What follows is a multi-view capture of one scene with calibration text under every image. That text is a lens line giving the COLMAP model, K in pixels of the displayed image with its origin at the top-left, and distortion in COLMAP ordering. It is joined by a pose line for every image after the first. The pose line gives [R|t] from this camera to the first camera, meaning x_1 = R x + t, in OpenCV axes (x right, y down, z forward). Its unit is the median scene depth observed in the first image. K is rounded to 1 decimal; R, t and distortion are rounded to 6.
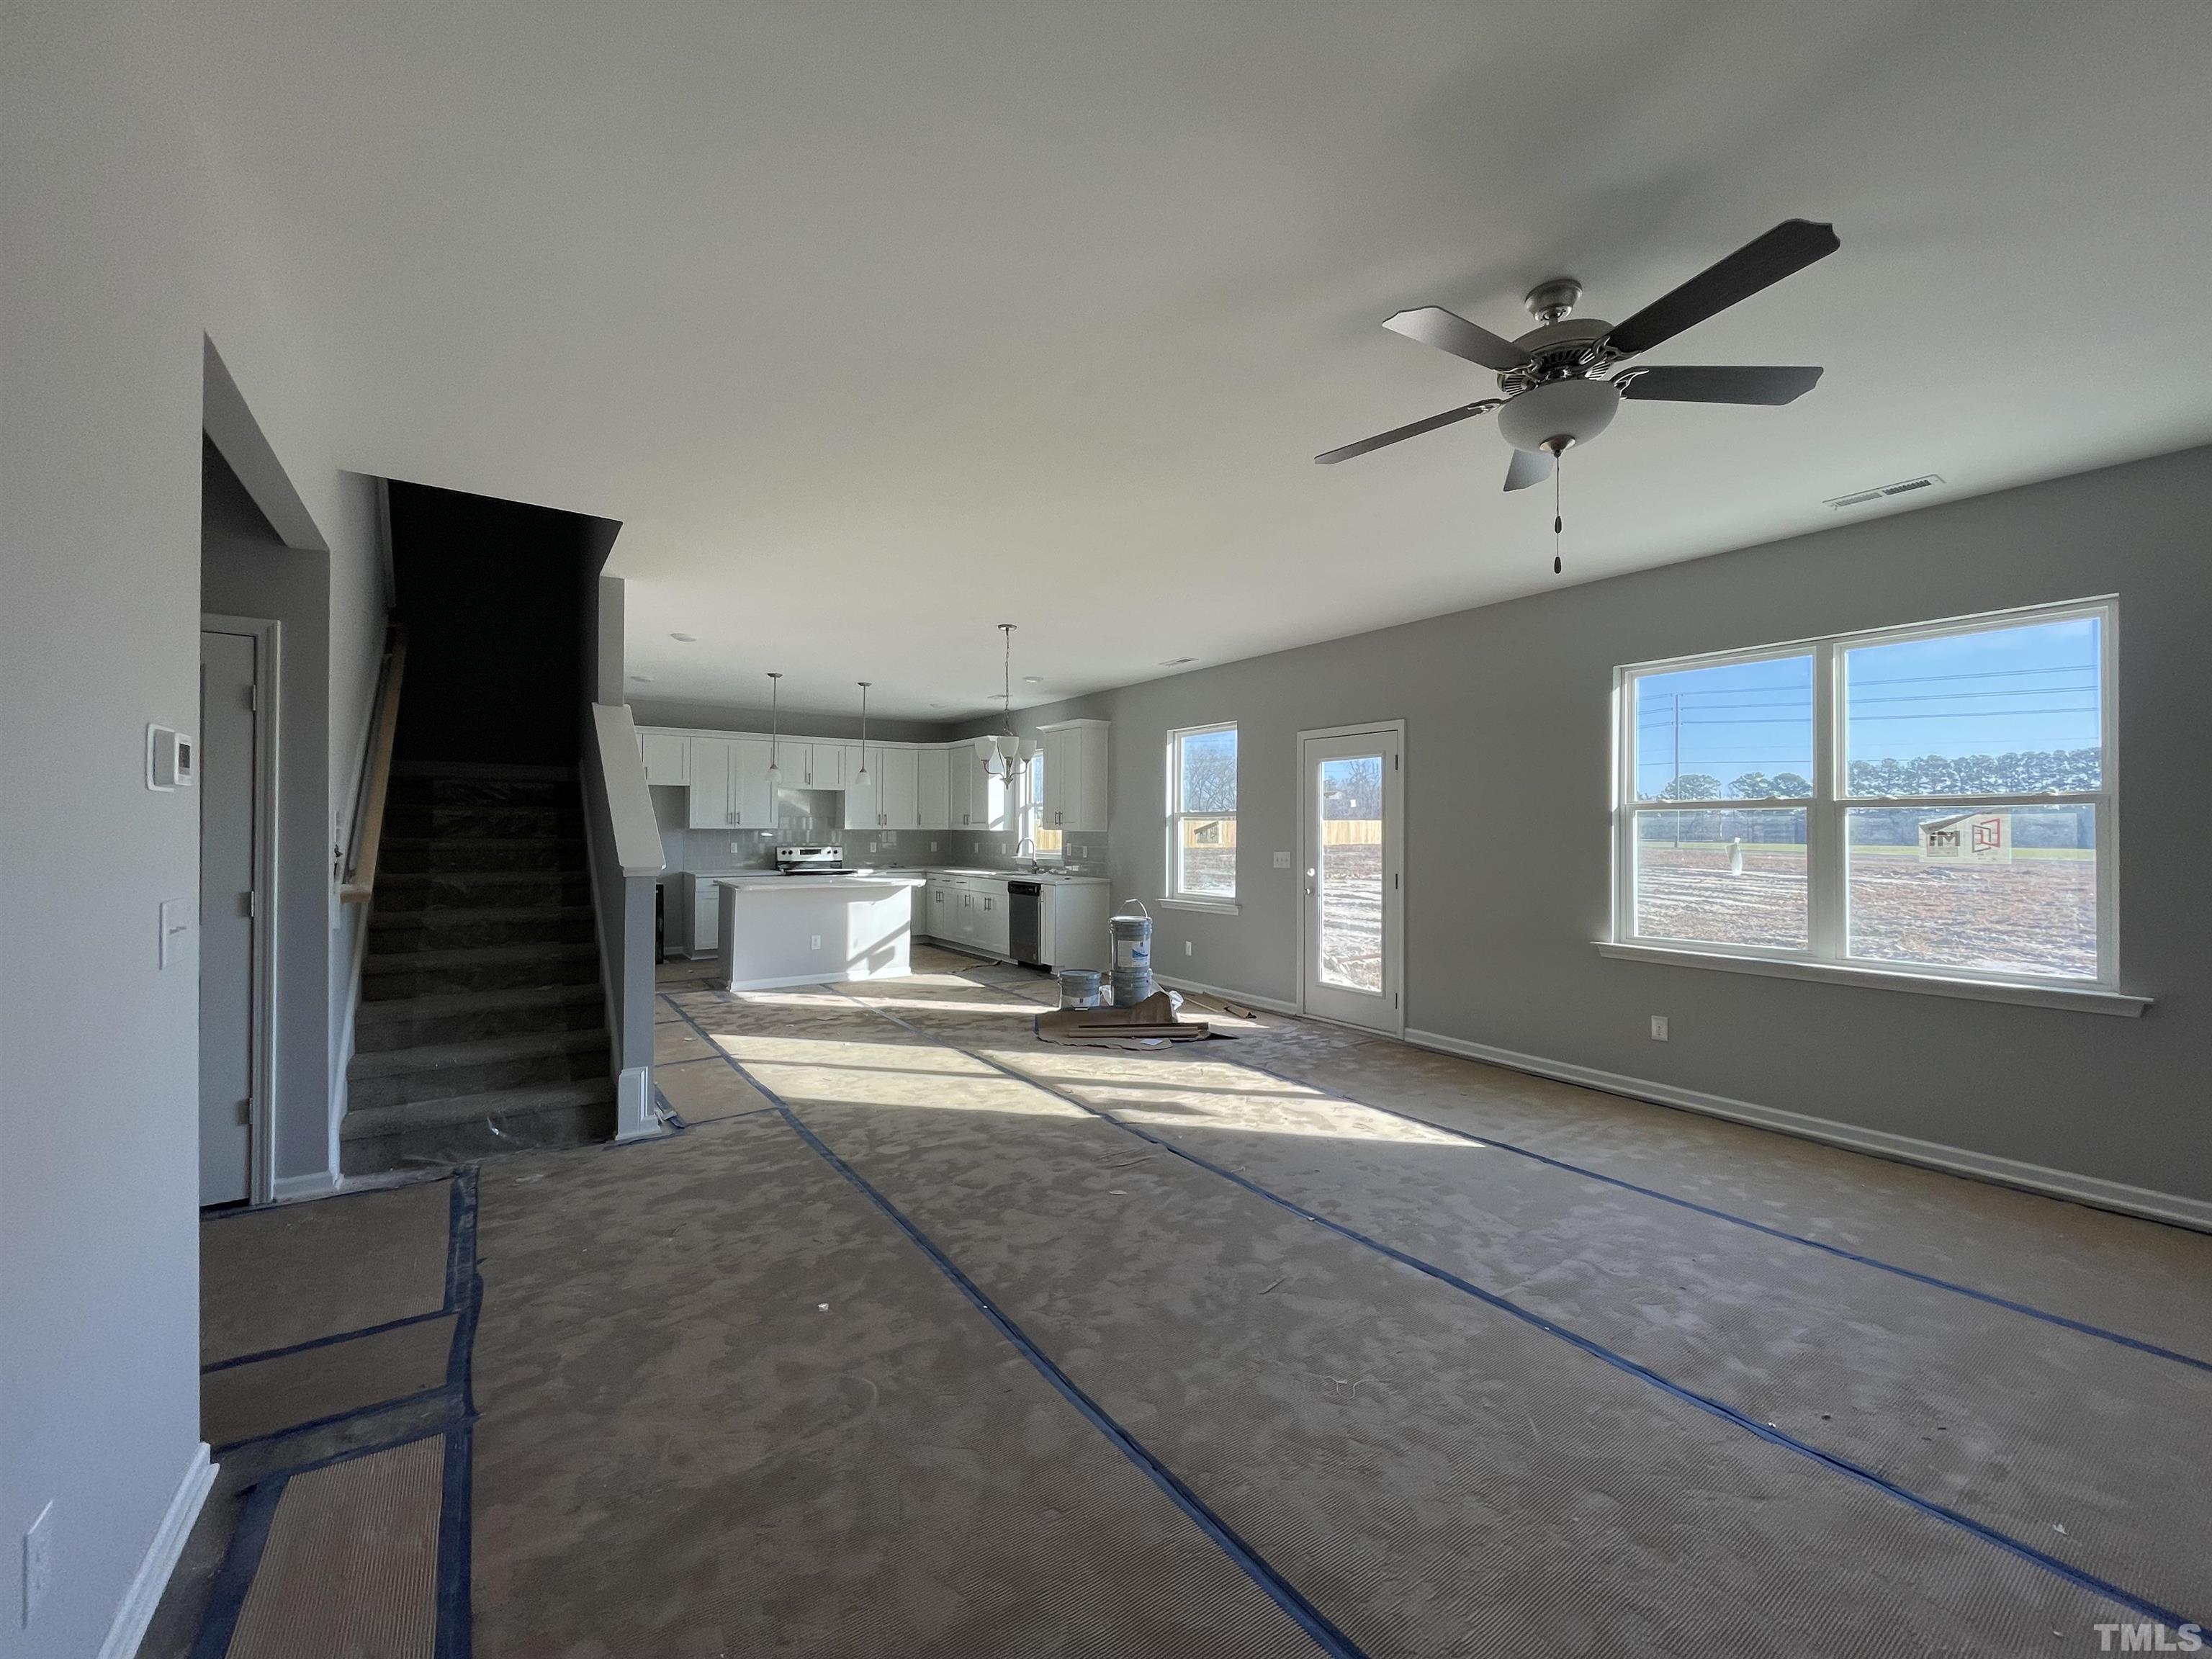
lens RADIAL K [[899.9, 0, 1106.0], [0, 899.9, 829.5], [0, 0, 1]] dist [-0.000864, -0.000161]
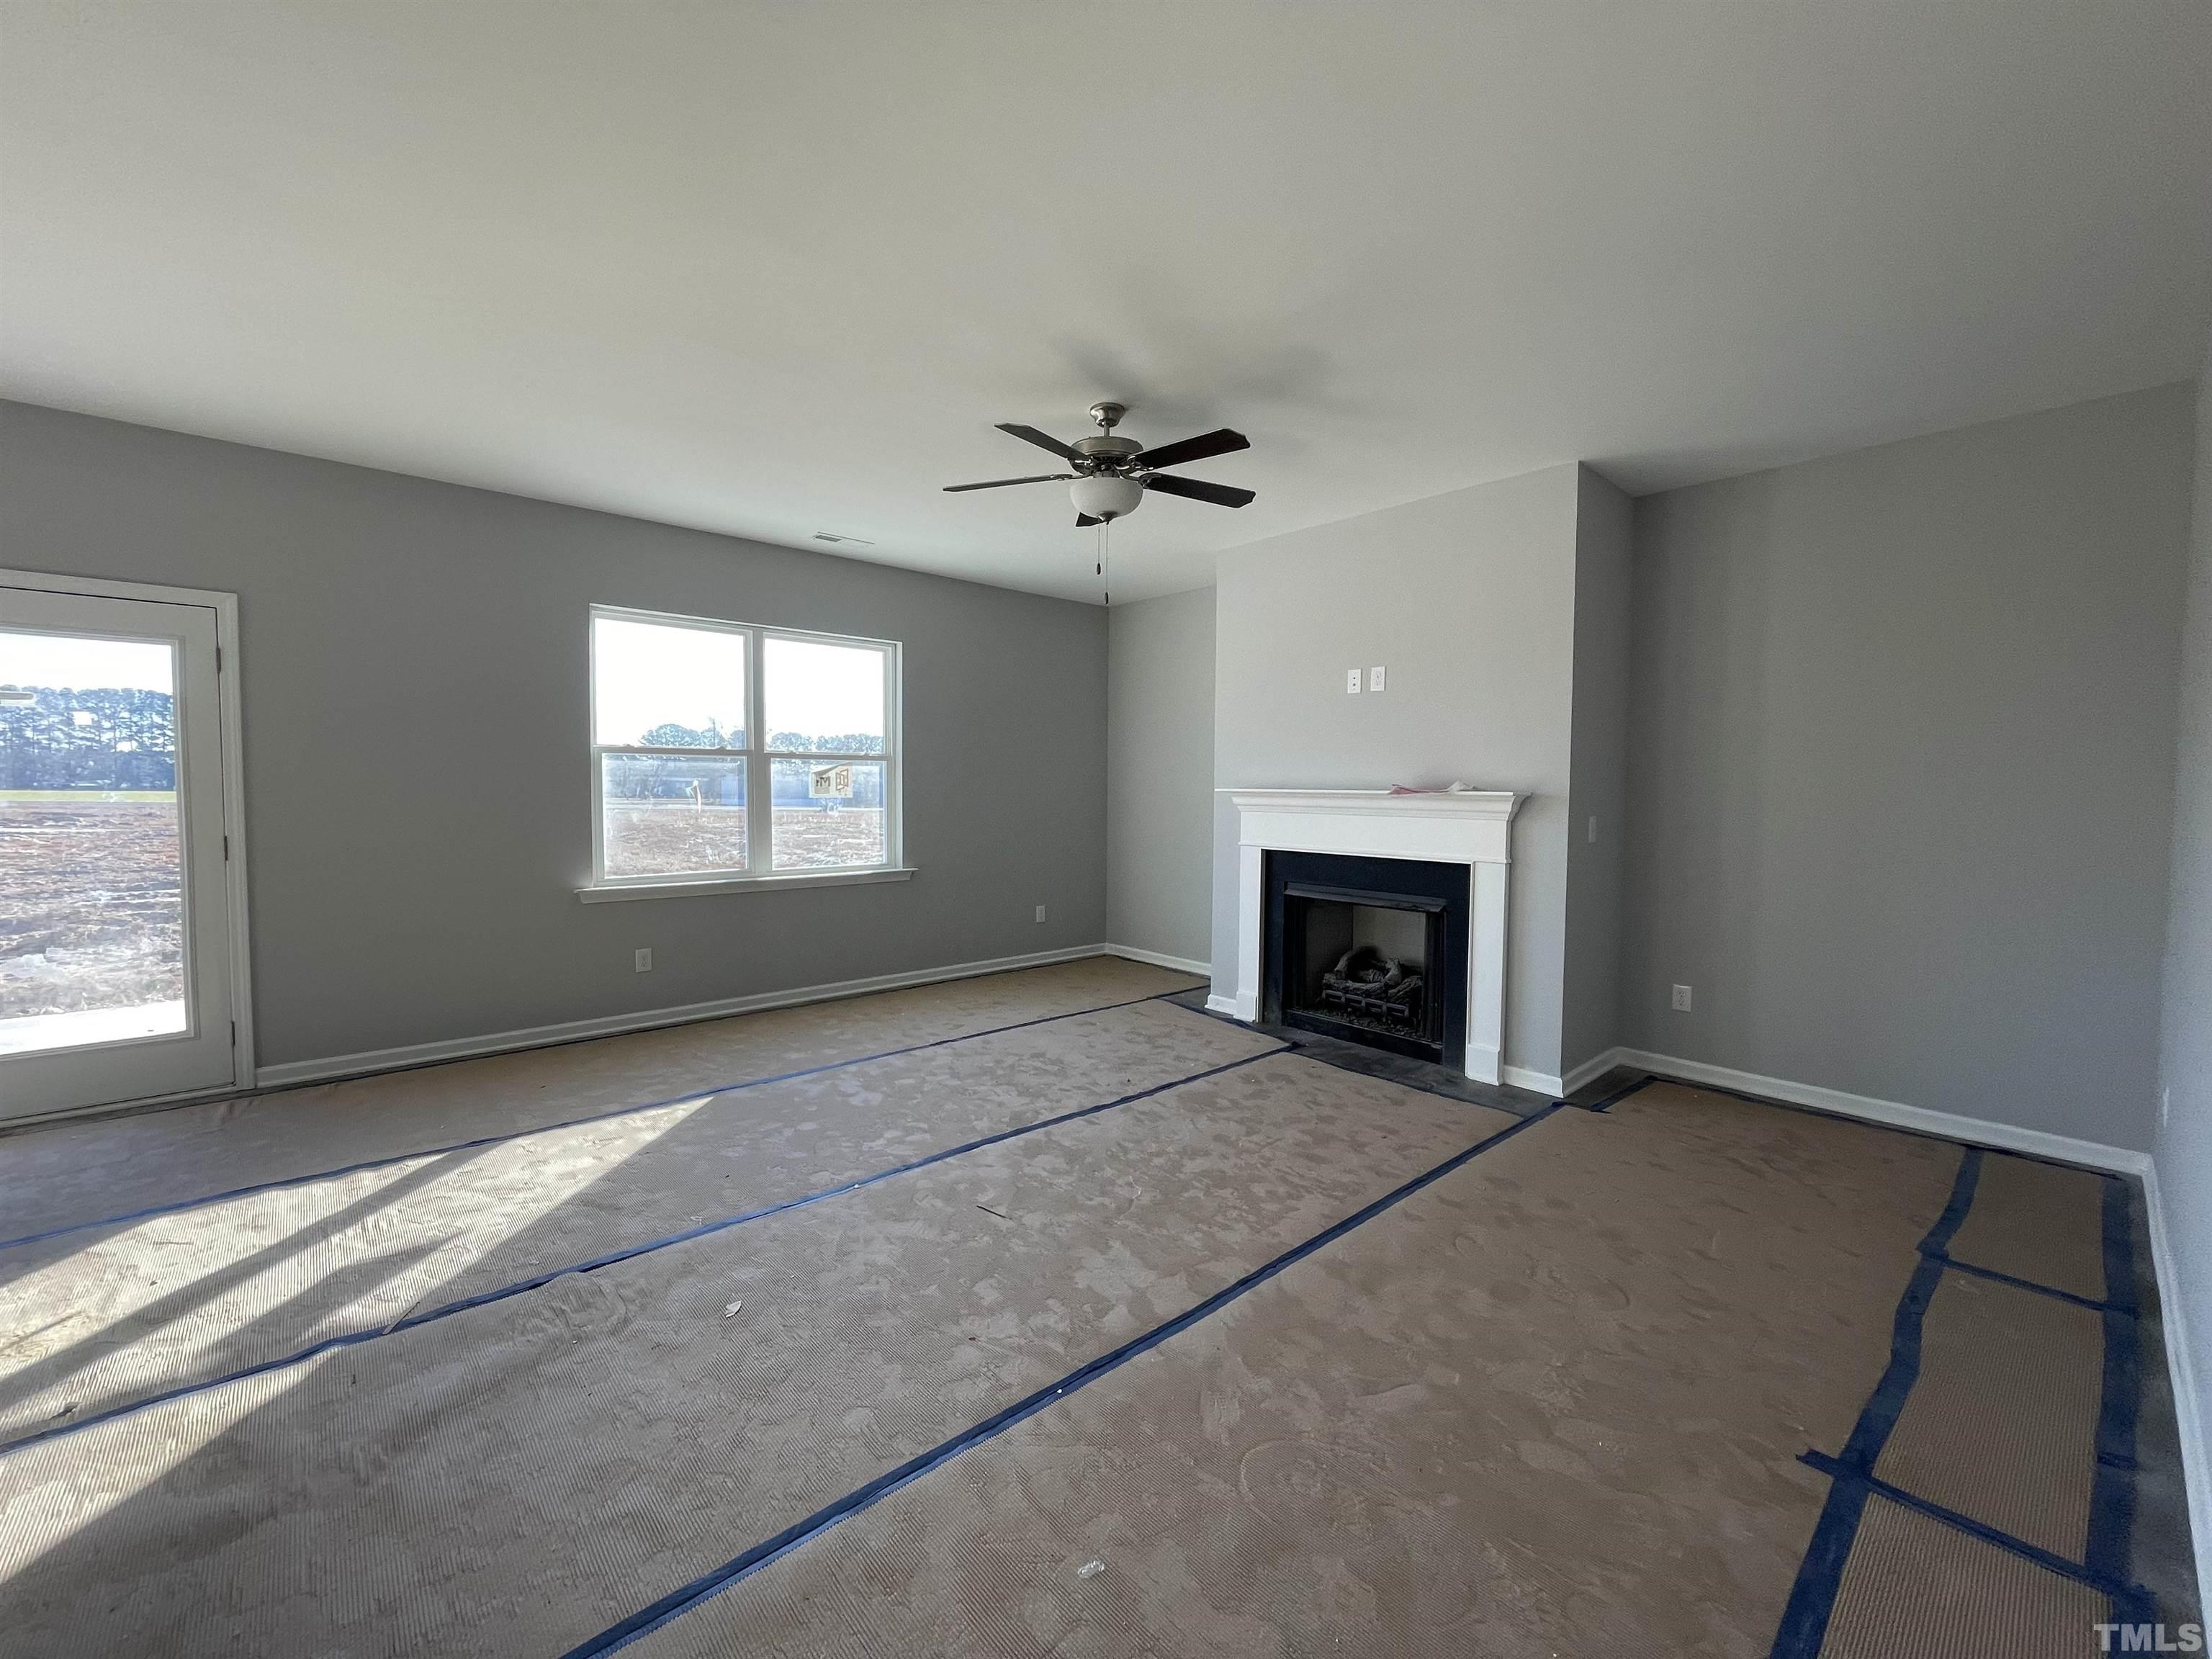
lens RADIAL K [[889.0, 0, 1106.0], [0, 889.0, 829.5], [0, 0, 1]] dist [0.000513, -0.000014]
pose [[-0.132950, -0.054292, 0.989635, -0.537991], [-0.011008, 0.998518, 0.053300, 0.005023], [-0.991062, -0.003807, -0.133350, 0.658415]]
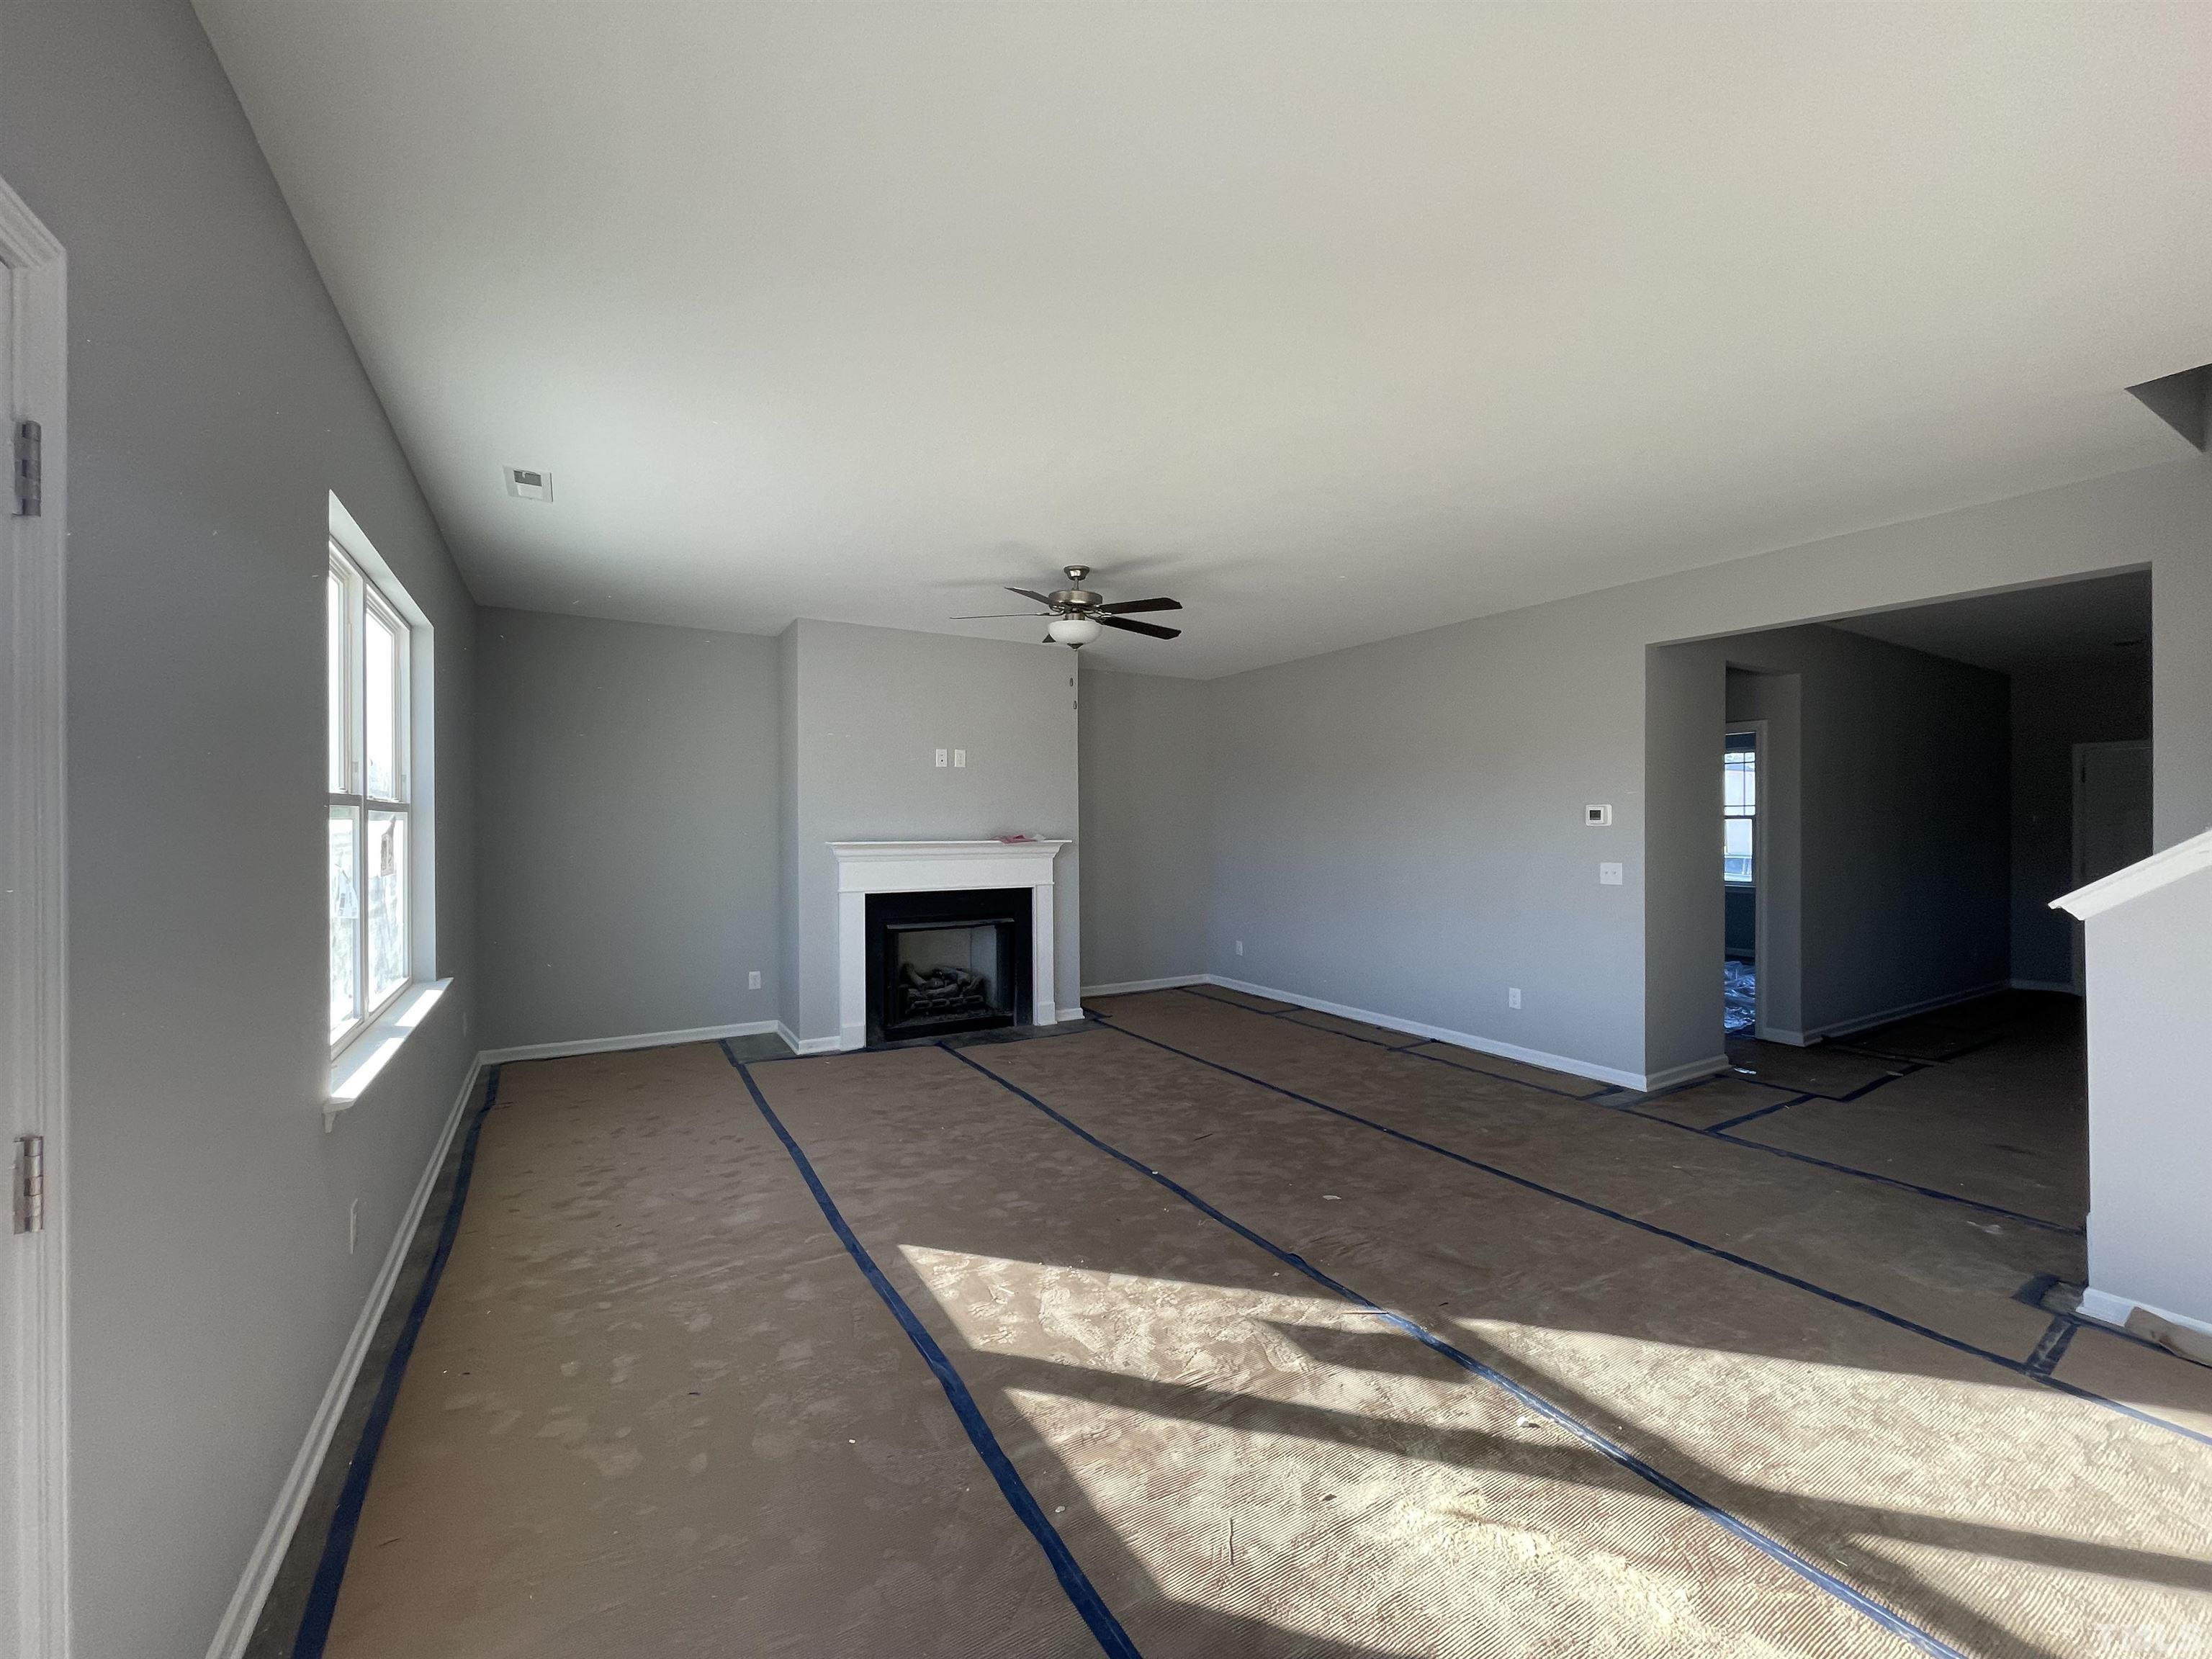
lens RADIAL K [[889.0, 0, 1106.0], [0, 889.0, 829.5], [0, 0, 1]] dist [0.000513, -0.000014]
pose [[-0.998093, -0.007575, 0.061254, 0.179180], [-0.007258, 0.999959, 0.005398, -0.016649], [-0.061293, 0.004943, -0.998108, 1.655190]]
